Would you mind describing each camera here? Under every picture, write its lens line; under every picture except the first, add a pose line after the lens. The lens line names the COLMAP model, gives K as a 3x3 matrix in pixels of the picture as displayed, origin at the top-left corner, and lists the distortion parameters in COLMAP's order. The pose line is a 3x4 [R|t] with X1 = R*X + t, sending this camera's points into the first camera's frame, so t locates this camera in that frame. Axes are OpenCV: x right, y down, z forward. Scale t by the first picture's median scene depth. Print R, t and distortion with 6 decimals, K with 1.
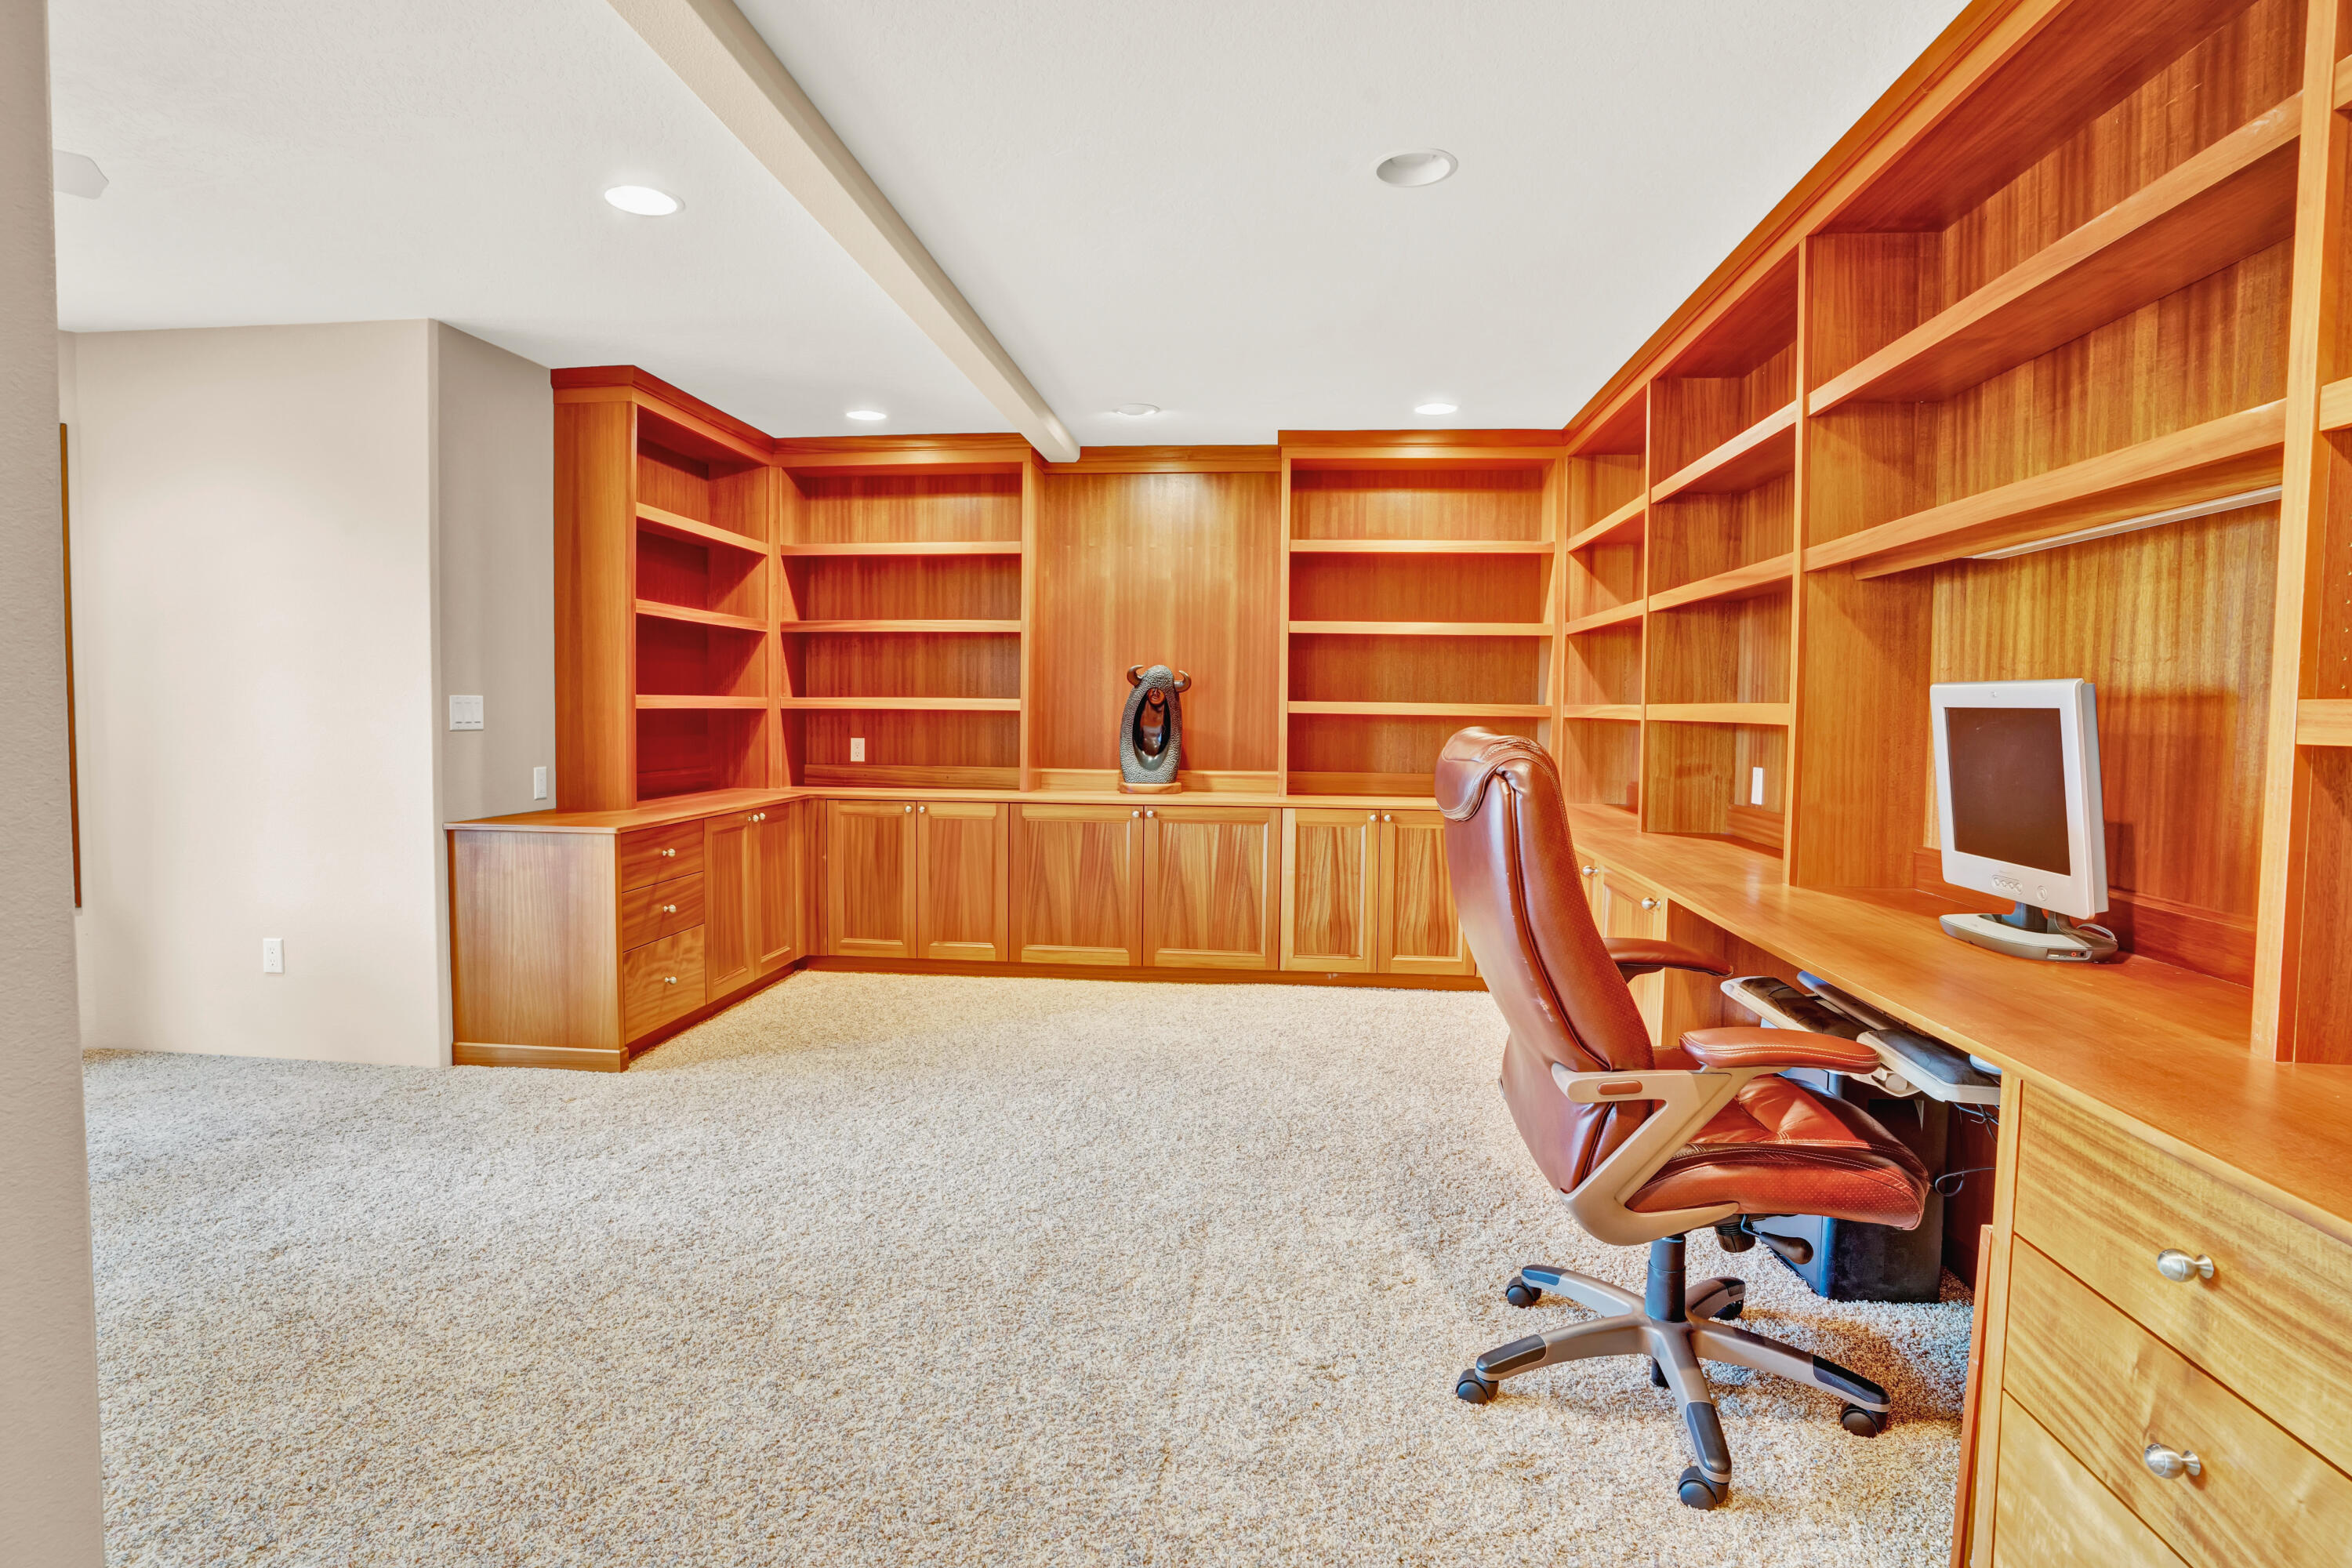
lens RADIAL K [[1199.8, 0, 1180.5], [0, 1199.8, 765.4], [0, 0, 1]] dist [-0.095576, 0.048562]
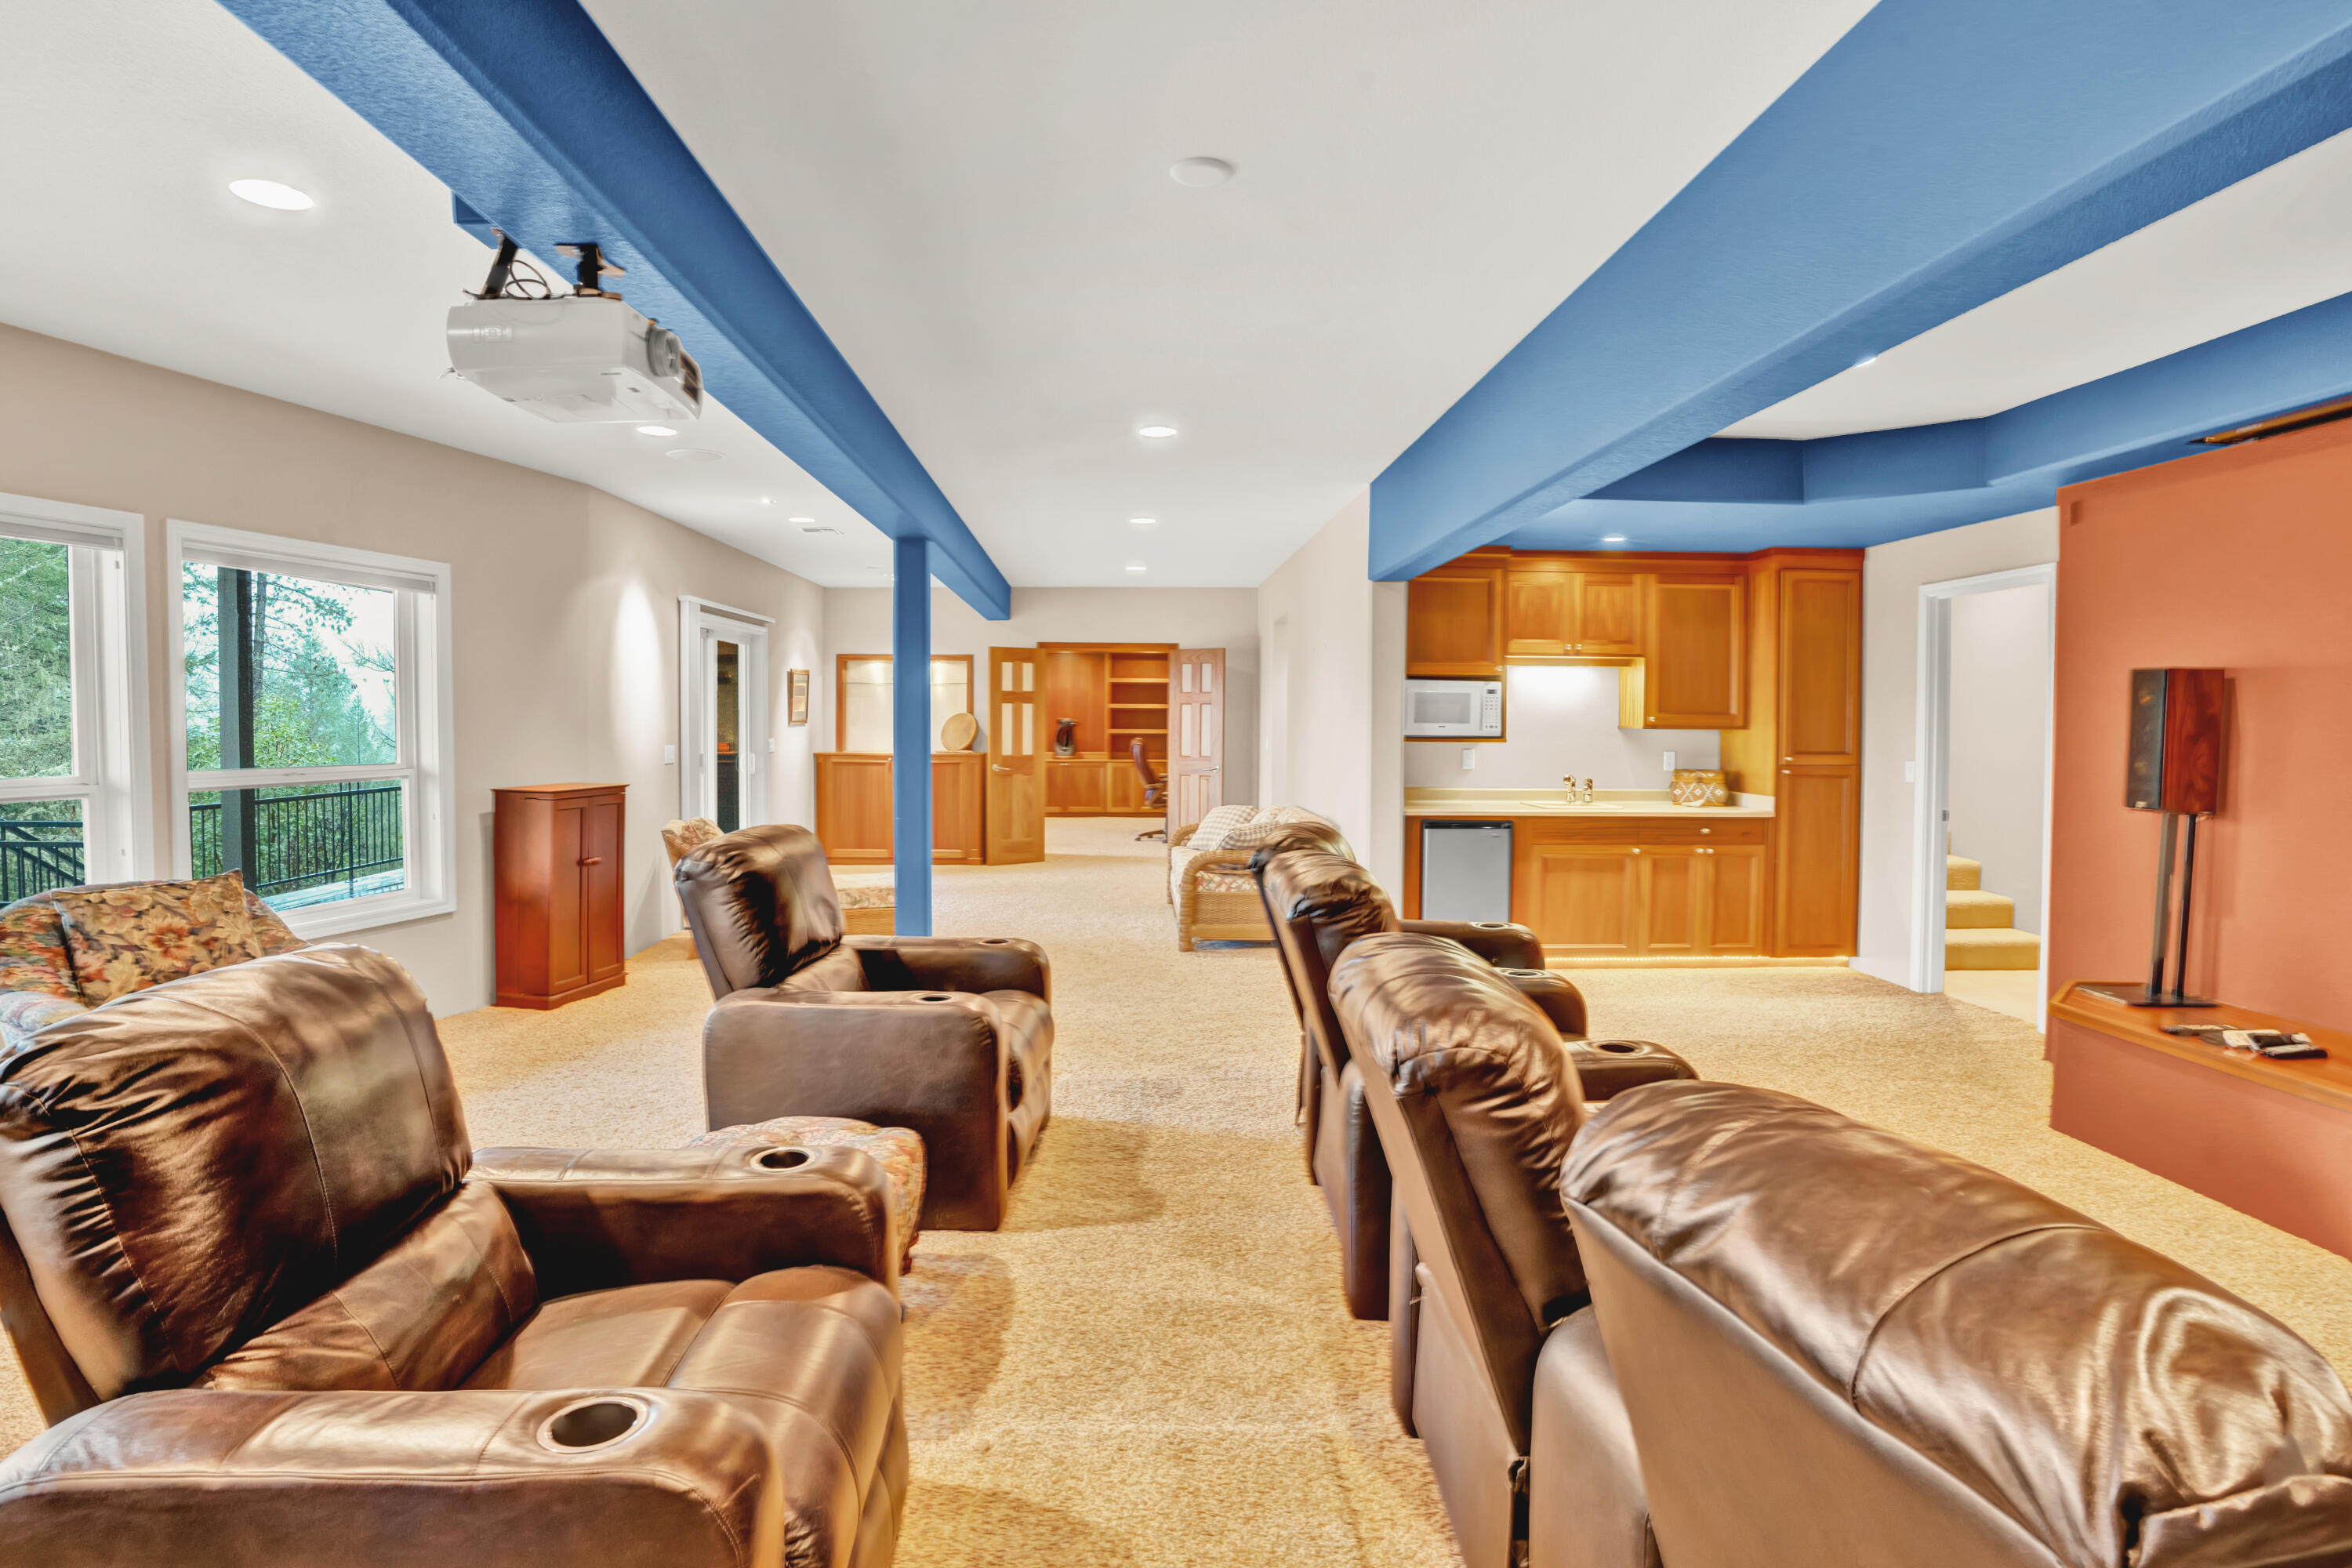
lens RADIAL K [[1199.8, 0, 1180.5], [0, 1199.8, 765.4], [0, 0, 1]] dist [-0.095576, 0.048562]
pose [[0.989553, -0.004407, 0.144105, -0.186566], [0.006375, 0.999893, -0.013201, 0.084295], [-0.144032, 0.013982, 0.989474, -2.221324]]
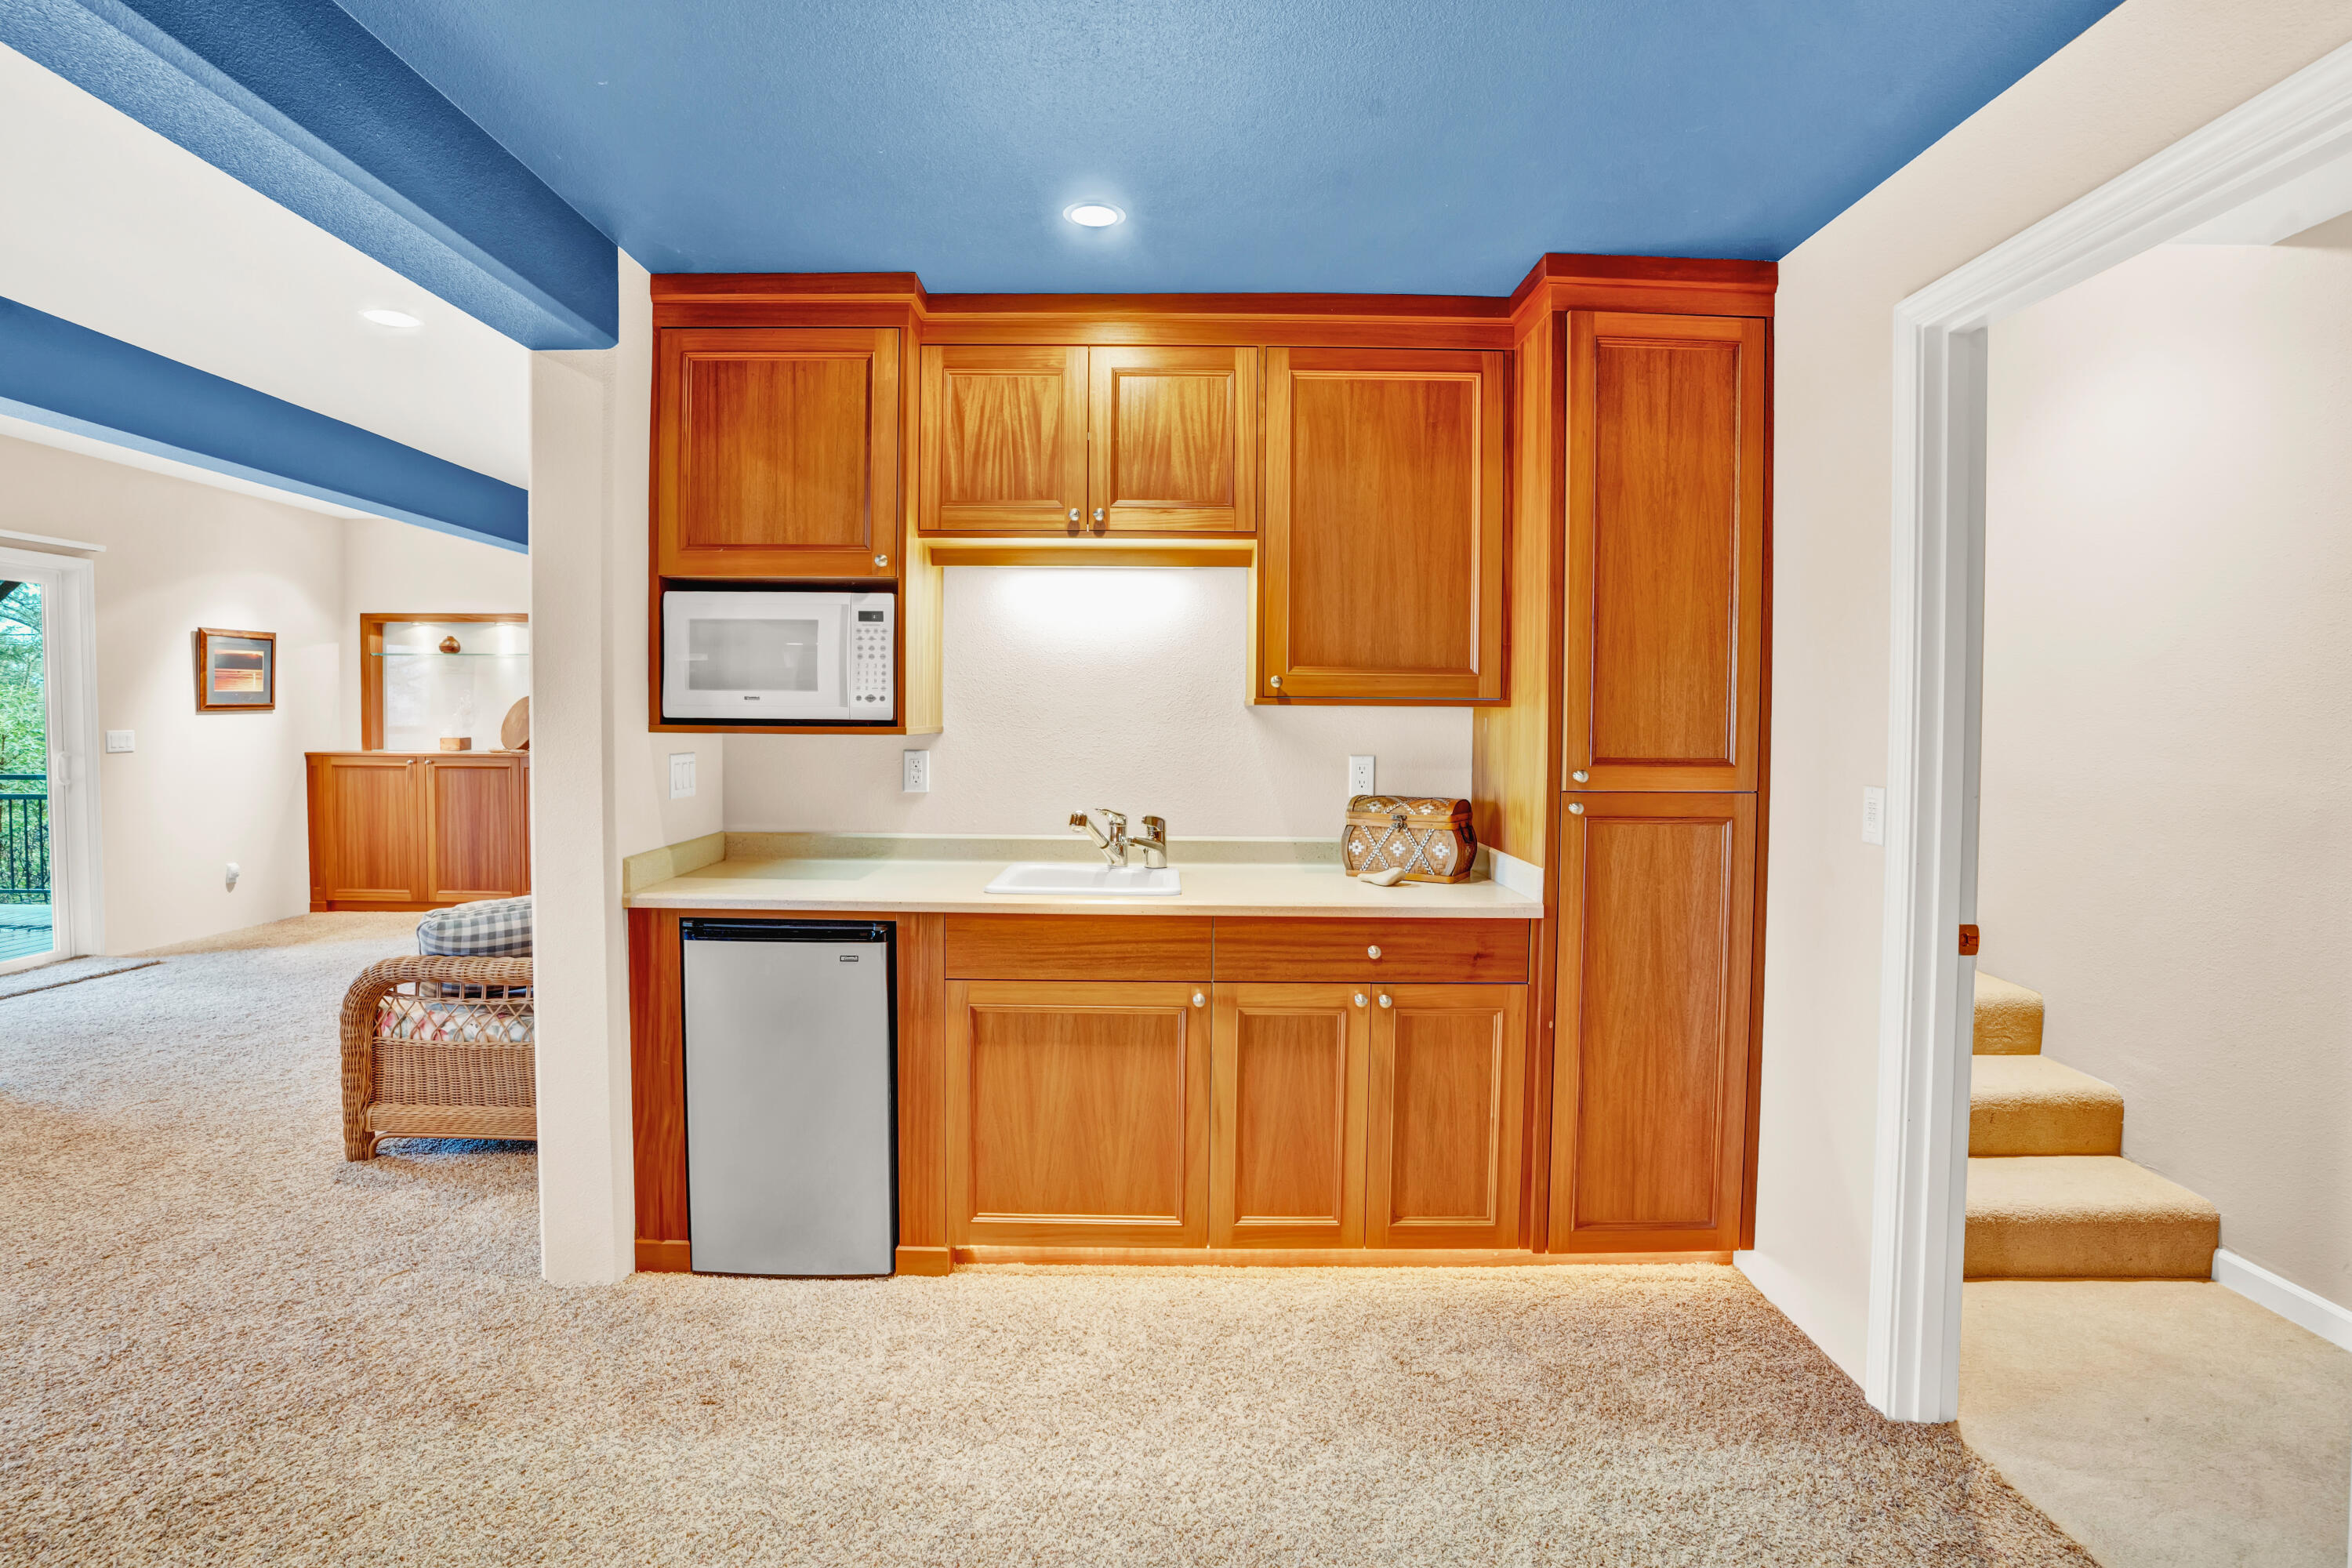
lens RADIAL K [[1199.8, 0, 1180.5], [0, 1199.8, 765.4], [0, 0, 1]] dist [-0.095576, 0.048562]
pose [[0.992128, -0.001394, 0.125216, 0.368601], [0.002831, 0.999932, -0.011298, 0.066517], [-0.125192, 0.011563, 0.992065, -1.599854]]
